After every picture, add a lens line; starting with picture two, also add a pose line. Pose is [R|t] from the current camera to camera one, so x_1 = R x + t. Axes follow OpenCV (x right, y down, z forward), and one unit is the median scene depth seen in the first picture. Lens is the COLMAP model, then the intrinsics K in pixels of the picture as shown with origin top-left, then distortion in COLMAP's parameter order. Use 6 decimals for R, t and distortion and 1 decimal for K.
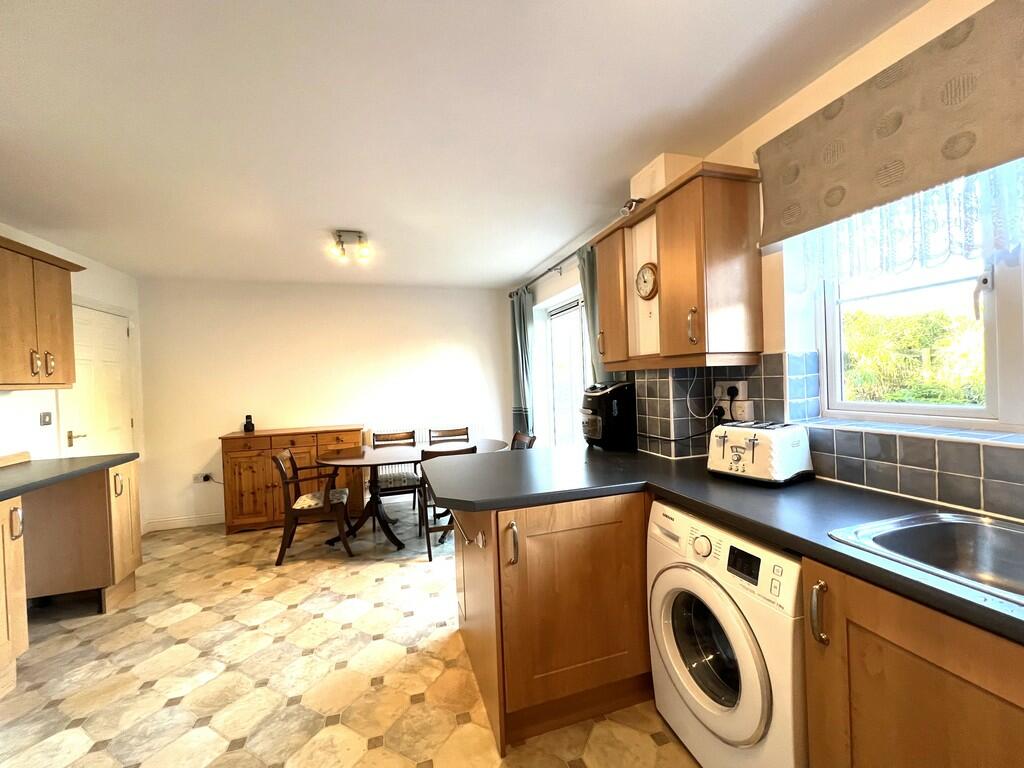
lens RADIAL K [[408.2, 0, 507.4], [0, 408.2, 380.6], [0, 0, 1]] dist [0.000705, 0.000227]
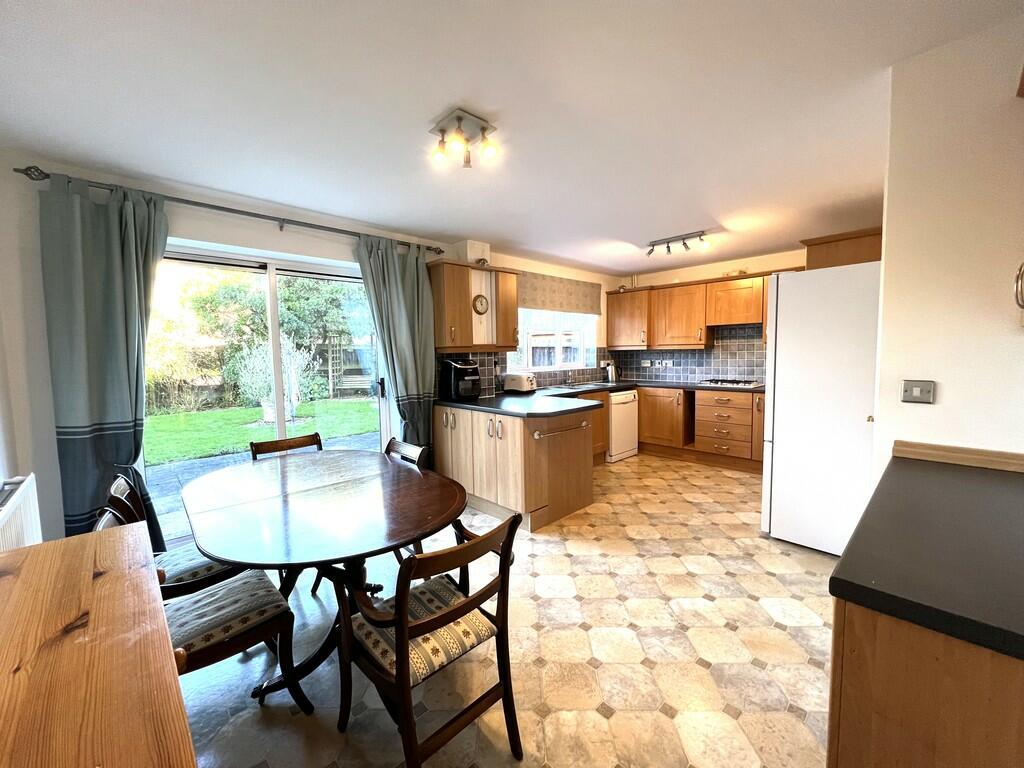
lens RADIAL K [[408.2, 0, 507.4], [0, 408.2, 380.6], [0, 0, 1]] dist [0.000705, 0.000227]
pose [[-0.435905, -0.017646, 0.899820, -1.483956], [0.042315, 0.998300, 0.040076, 0.034985], [-0.898997, 0.055546, -0.434417, 1.843249]]
